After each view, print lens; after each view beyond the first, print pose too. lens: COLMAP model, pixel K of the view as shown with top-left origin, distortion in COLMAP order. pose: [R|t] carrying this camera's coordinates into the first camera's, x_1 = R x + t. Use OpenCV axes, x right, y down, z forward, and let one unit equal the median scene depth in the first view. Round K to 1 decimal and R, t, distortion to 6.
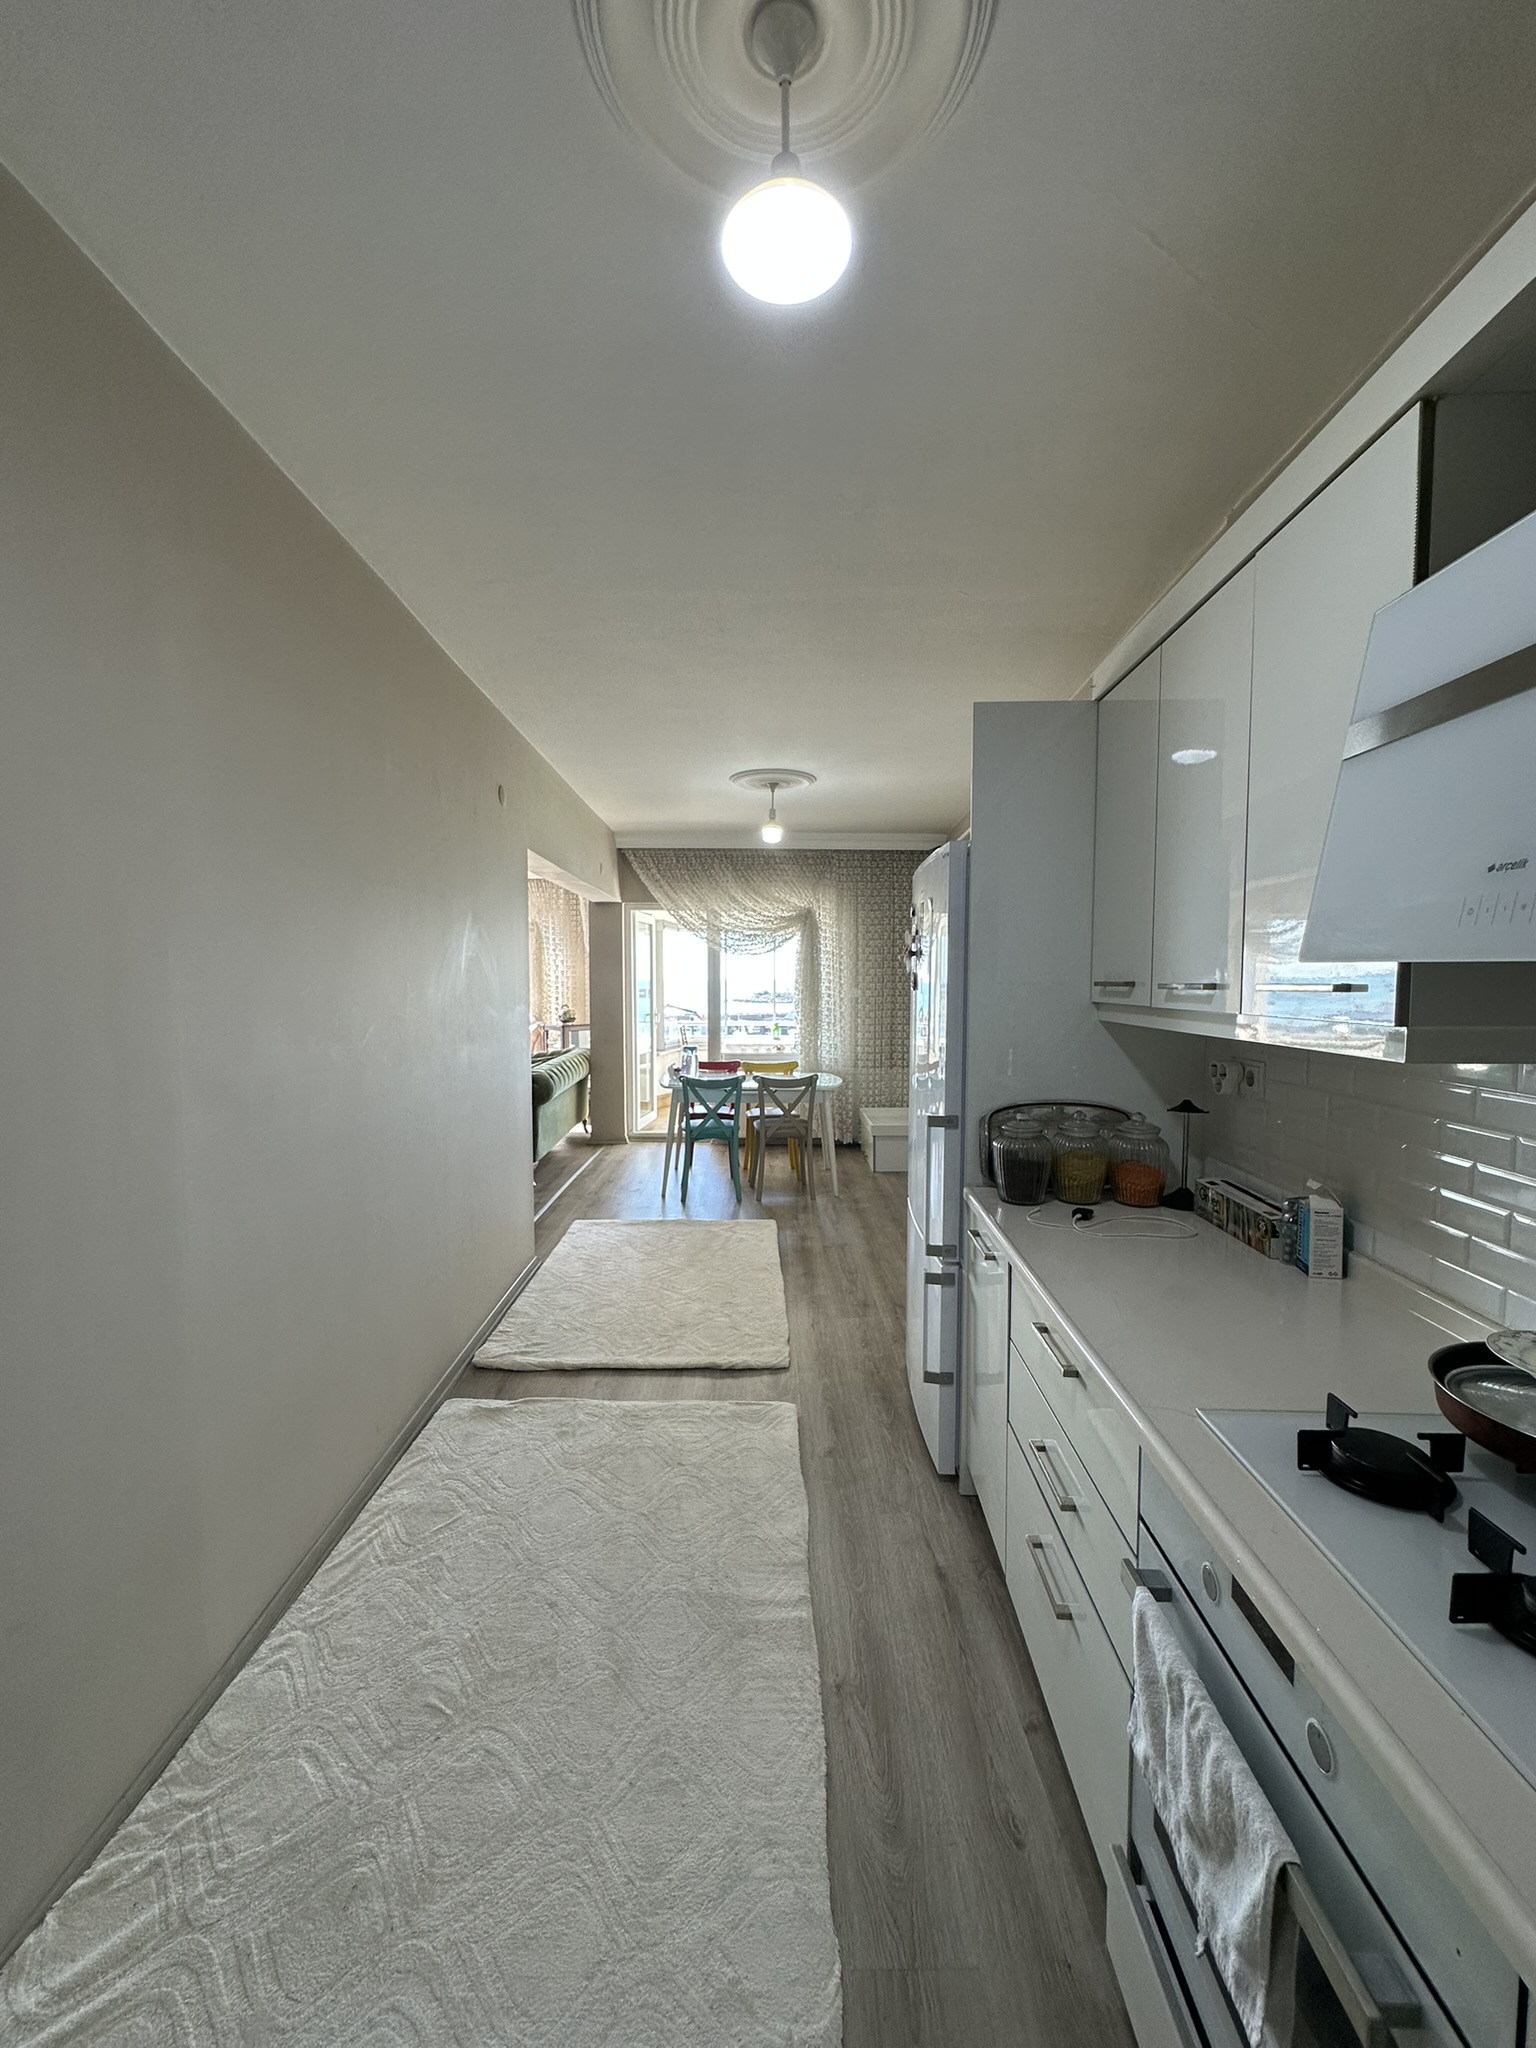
lens RADIAL K [[816.8, 0, 767.2], [0, 816.8, 1026.9], [0, 0, 1]] dist [-0.005199, 0.001775]
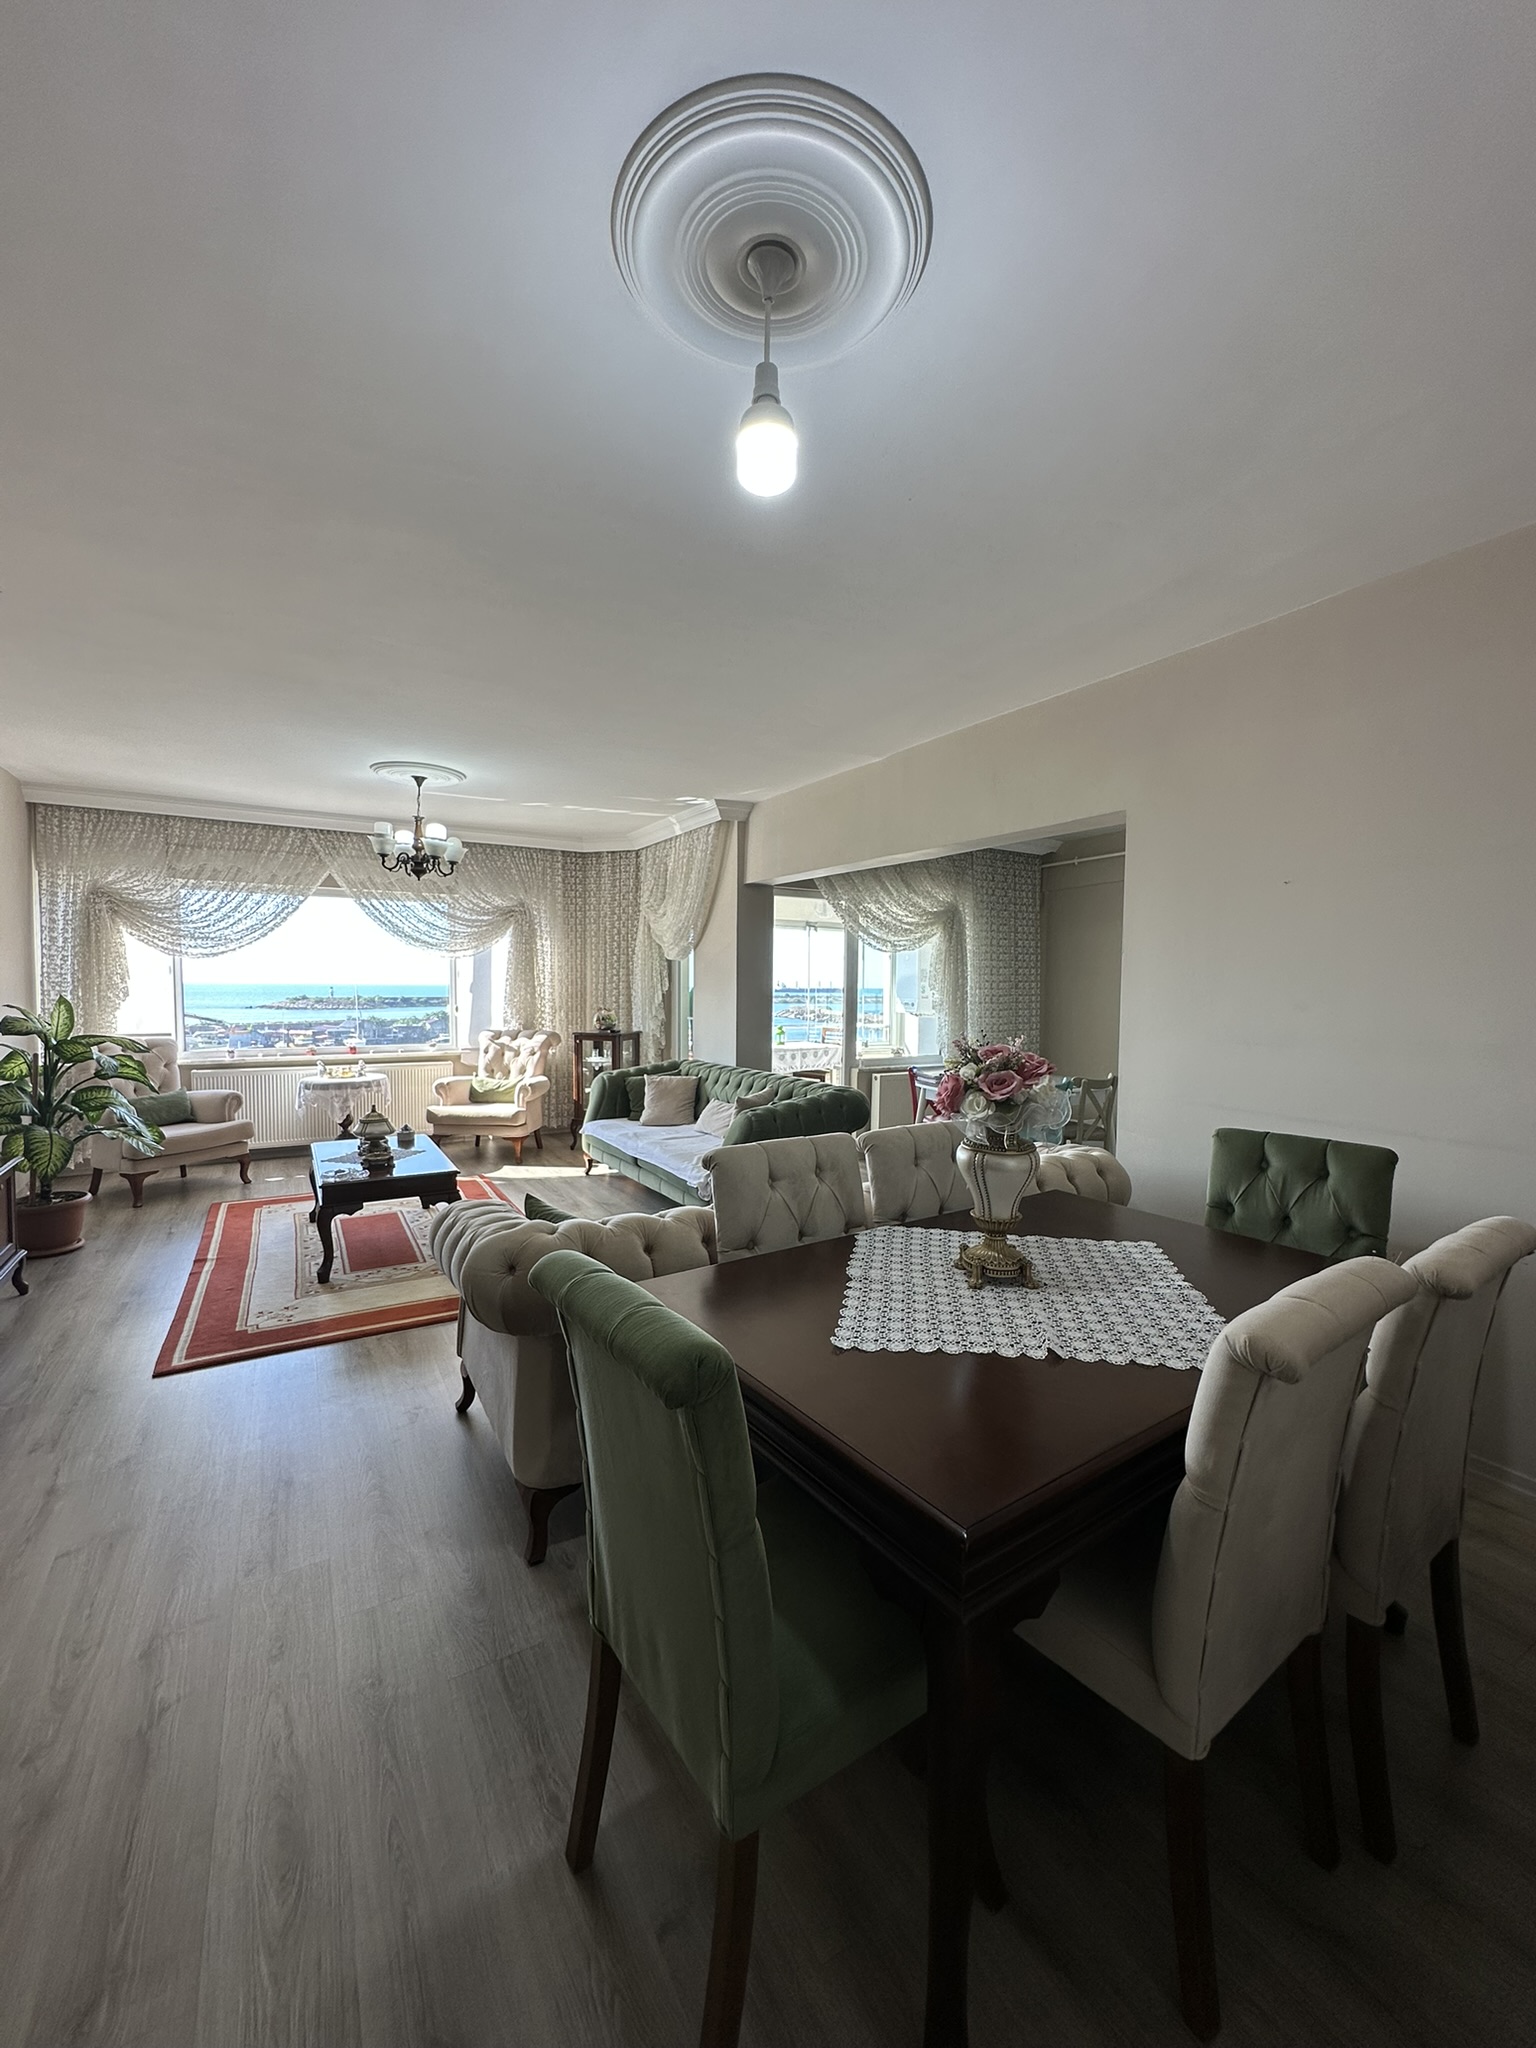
lens RADIAL K [[816.8, 0, 767.2], [0, 816.8, 1026.9], [0, 0, 1]] dist [-0.005199, 0.001775]
pose [[0.865978, -0.019027, 0.499720, -0.727863], [0.022074, 0.999756, -0.000186, -0.006789], [-0.499595, 0.011192, 0.866187, 0.319377]]
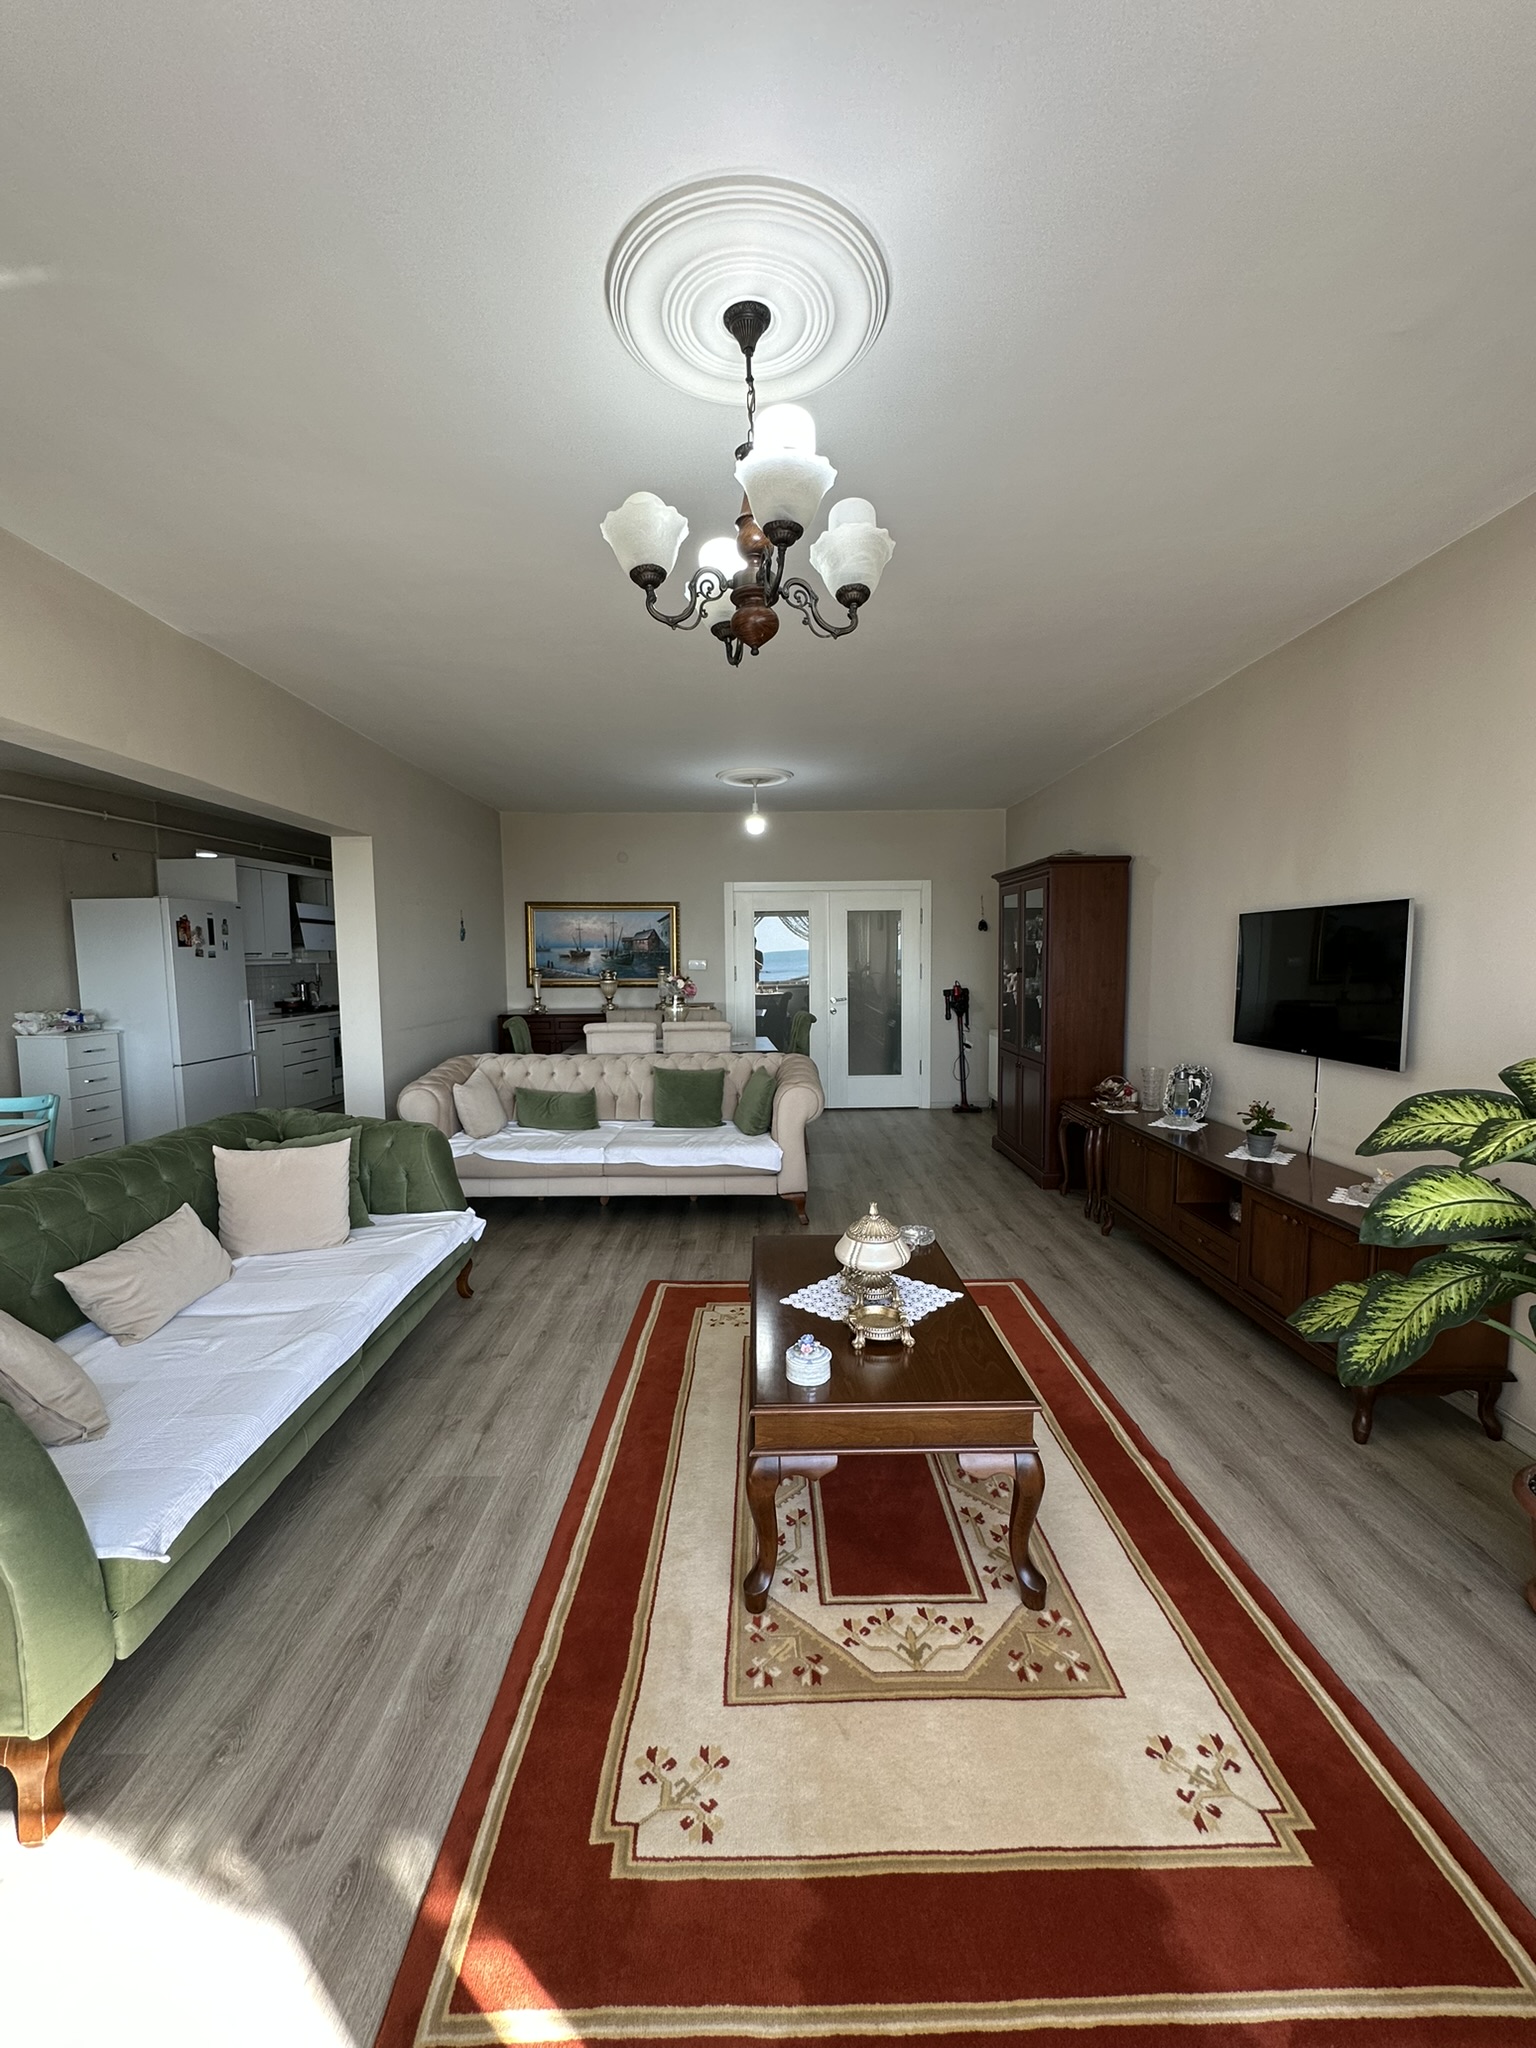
lens RADIAL K [[816.8, 0, 767.2], [0, 816.8, 1026.9], [0, 0, 1]] dist [-0.005199, 0.001775]
pose [[-0.999970, 0.006764, 0.003784, -0.622875], [0.007253, 0.988788, 0.149151, -0.080824], [-0.002733, 0.149174, -0.988807, 1.482888]]
